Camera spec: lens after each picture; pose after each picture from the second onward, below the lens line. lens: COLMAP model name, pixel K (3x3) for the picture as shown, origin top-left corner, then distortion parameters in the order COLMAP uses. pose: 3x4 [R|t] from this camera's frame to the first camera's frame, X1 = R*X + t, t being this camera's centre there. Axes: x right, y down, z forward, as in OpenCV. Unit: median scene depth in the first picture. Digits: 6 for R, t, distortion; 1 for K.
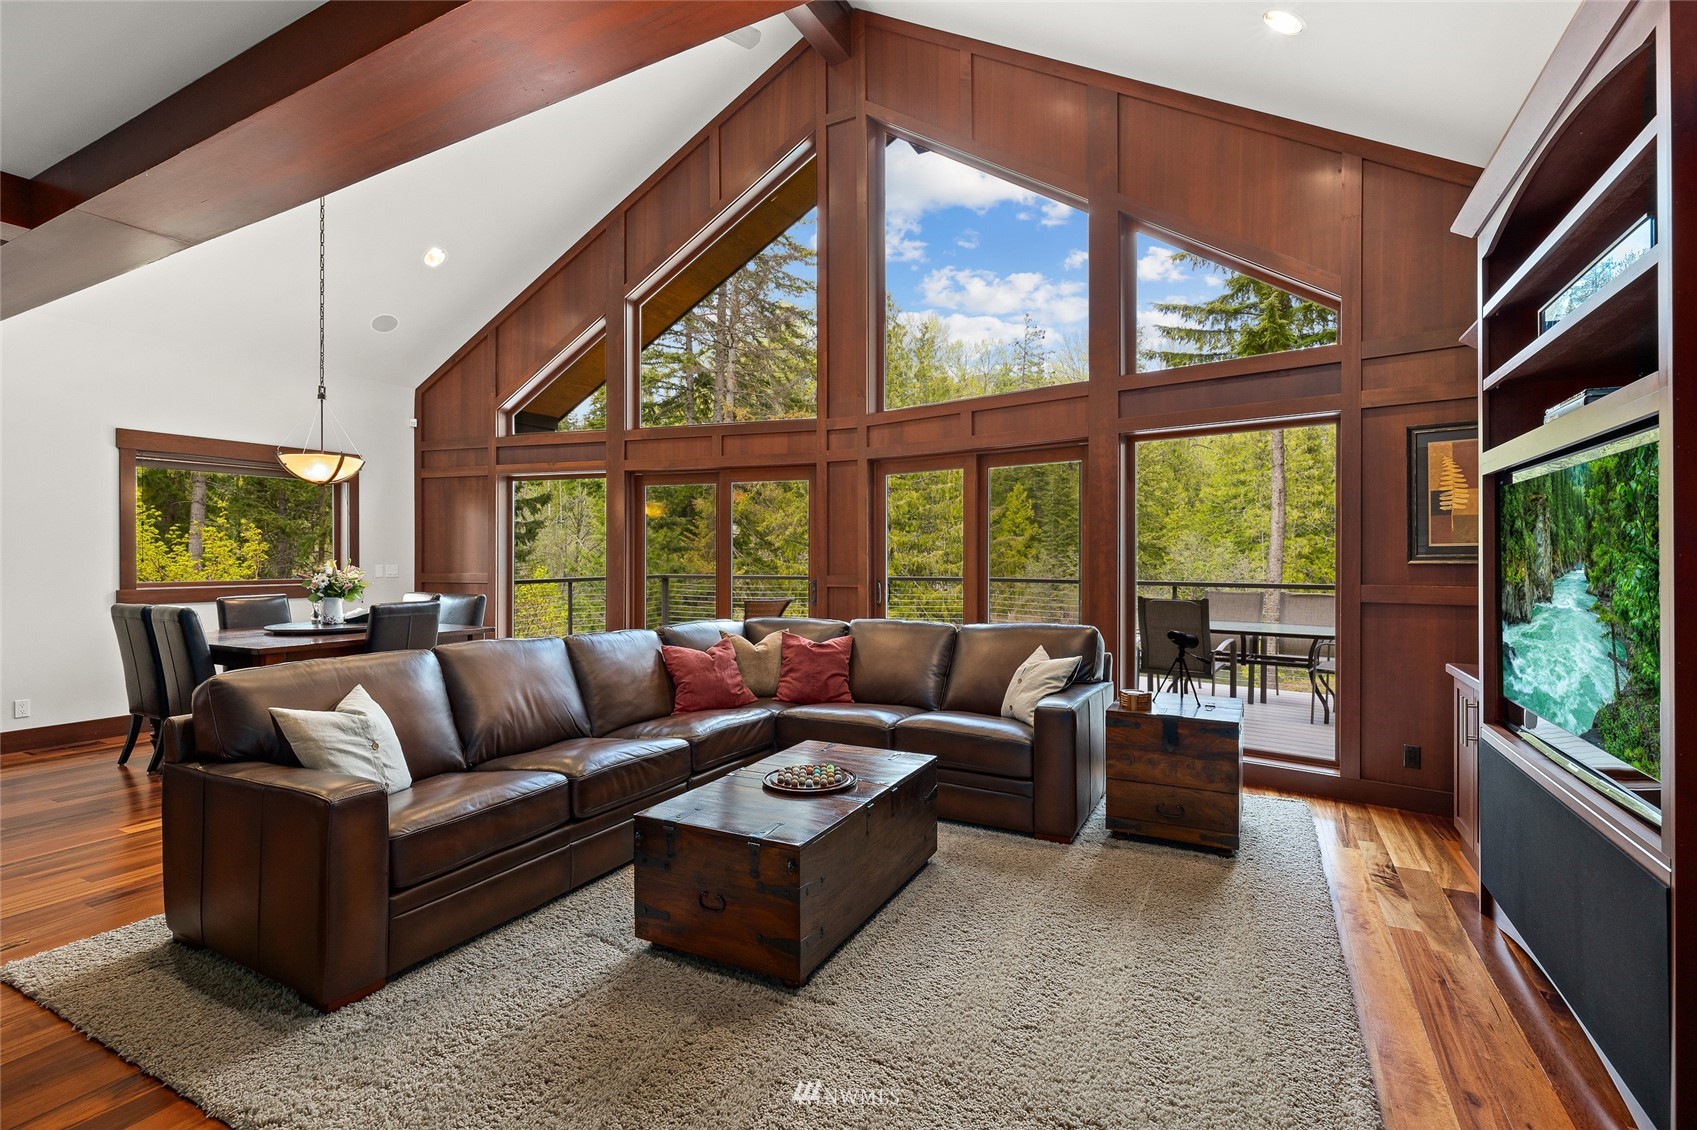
lens RADIAL K [[773.9, 0, 845.0], [0, 773.9, 557.3], [0, 0, 1]] dist [0.001083, -0.000003]
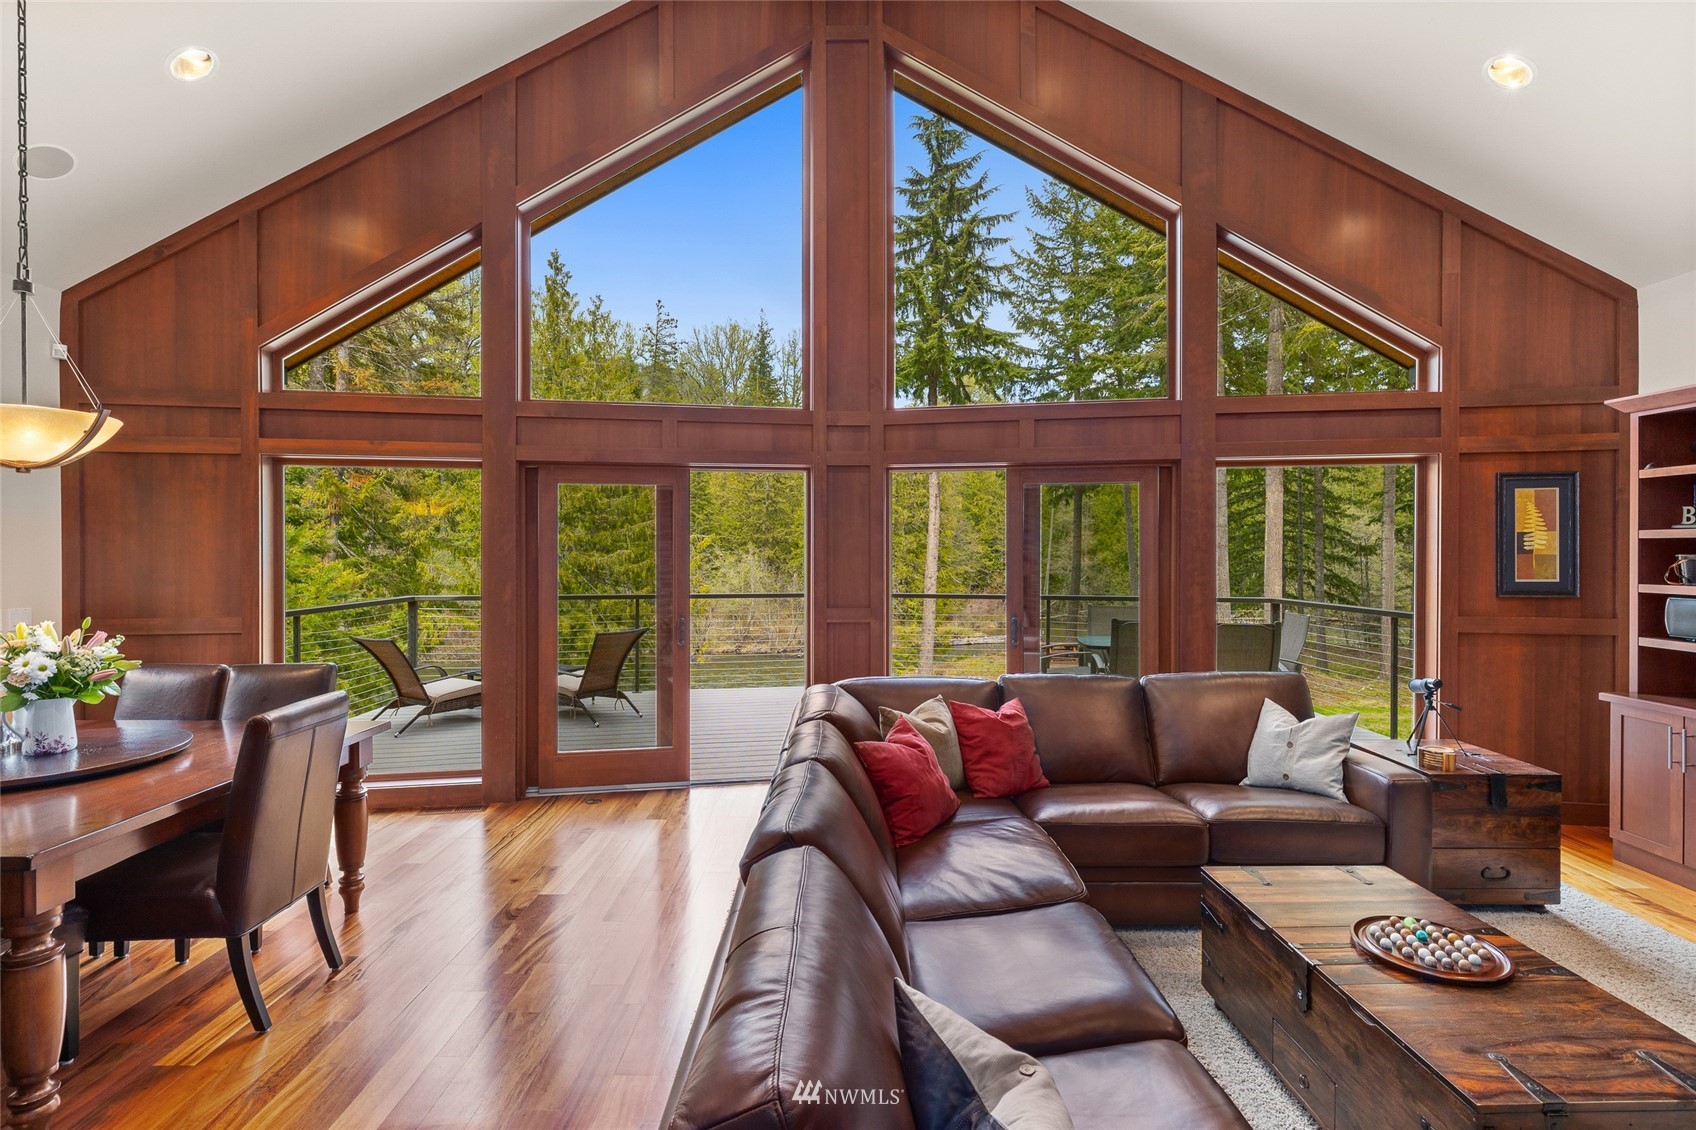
lens RADIAL K [[792.3, 0, 843.9], [0, 792.3, 556.1], [0, 0, 1]] dist [-0.002495, 0.001076]
pose [[0.883204, -0.003514, 0.468976, -0.359751], [-0.000001, 0.999972, 0.007493, -0.033803], [-0.468989, -0.006619, 0.883179, 0.253457]]
